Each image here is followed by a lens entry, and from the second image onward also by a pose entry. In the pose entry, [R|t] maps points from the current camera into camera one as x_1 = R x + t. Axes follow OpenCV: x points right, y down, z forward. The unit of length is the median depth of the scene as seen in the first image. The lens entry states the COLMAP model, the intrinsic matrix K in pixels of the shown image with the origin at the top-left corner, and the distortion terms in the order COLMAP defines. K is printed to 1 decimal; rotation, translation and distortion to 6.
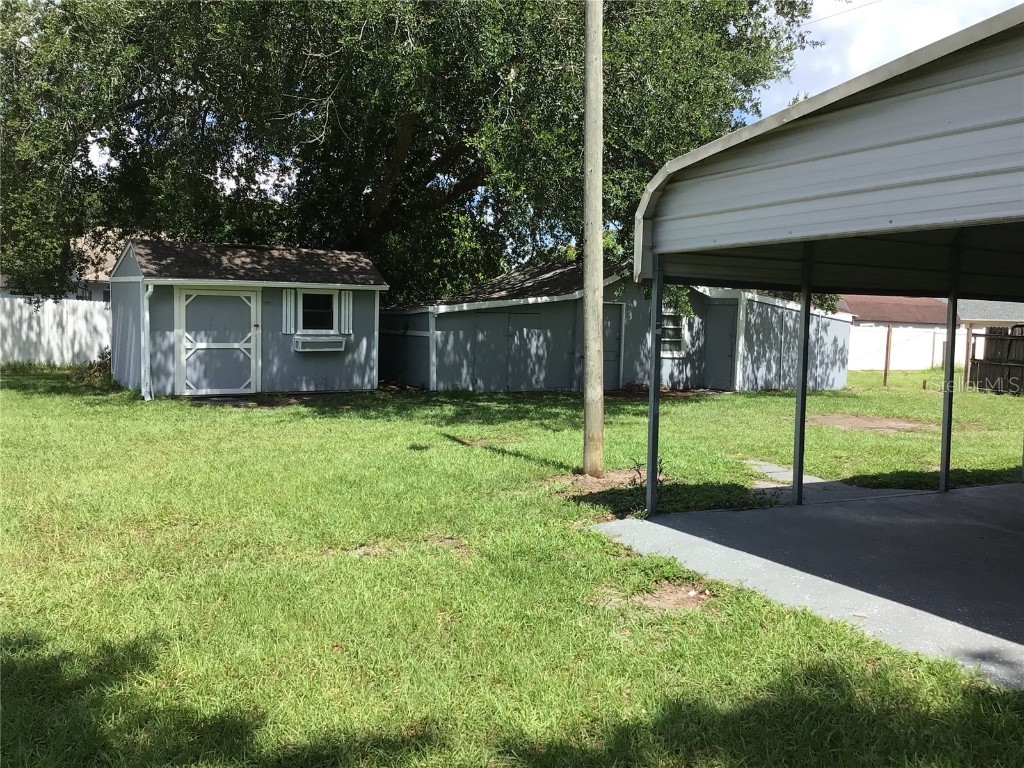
lens RADIAL K [[910.9, 0, 510.8], [0, 910.9, 381.1], [0, 0, 1]] dist [0.146083, -0.303956]
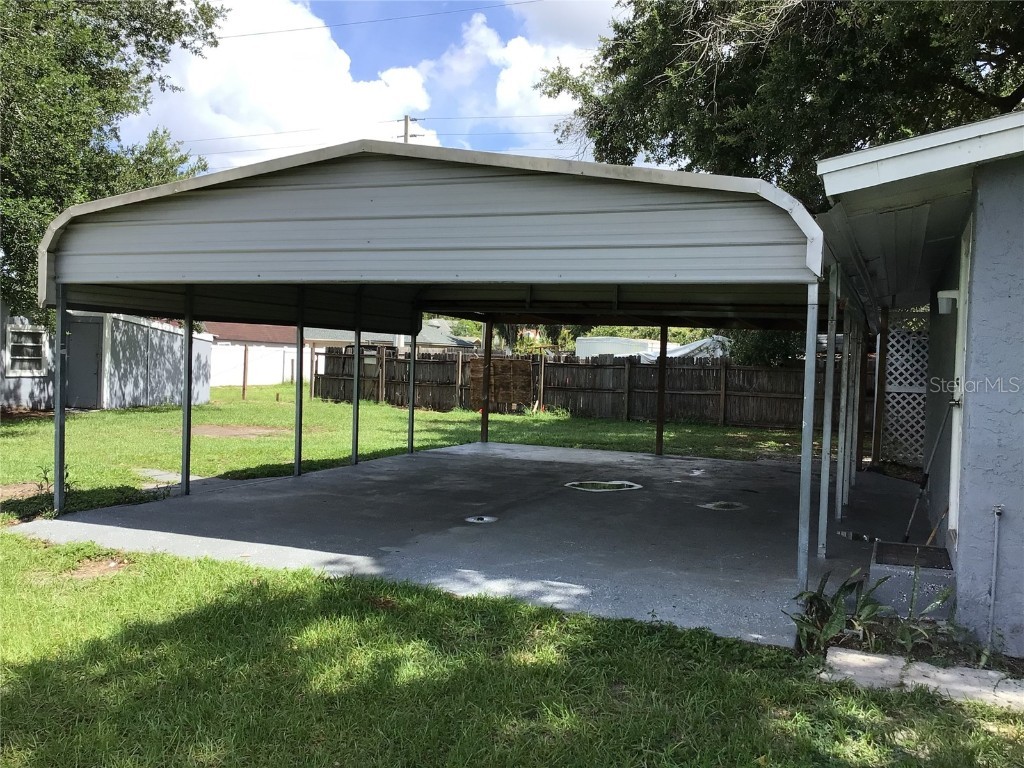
lens RADIAL K [[910.9, 0, 510.8], [0, 910.9, 381.1], [0, 0, 1]] dist [0.146083, -0.303956]
pose [[0.782805, -0.017811, 0.622012, -0.044980], [0.029423, 0.999532, -0.008409, 0.003128], [-0.621571, 0.024884, 0.782963, -0.091211]]
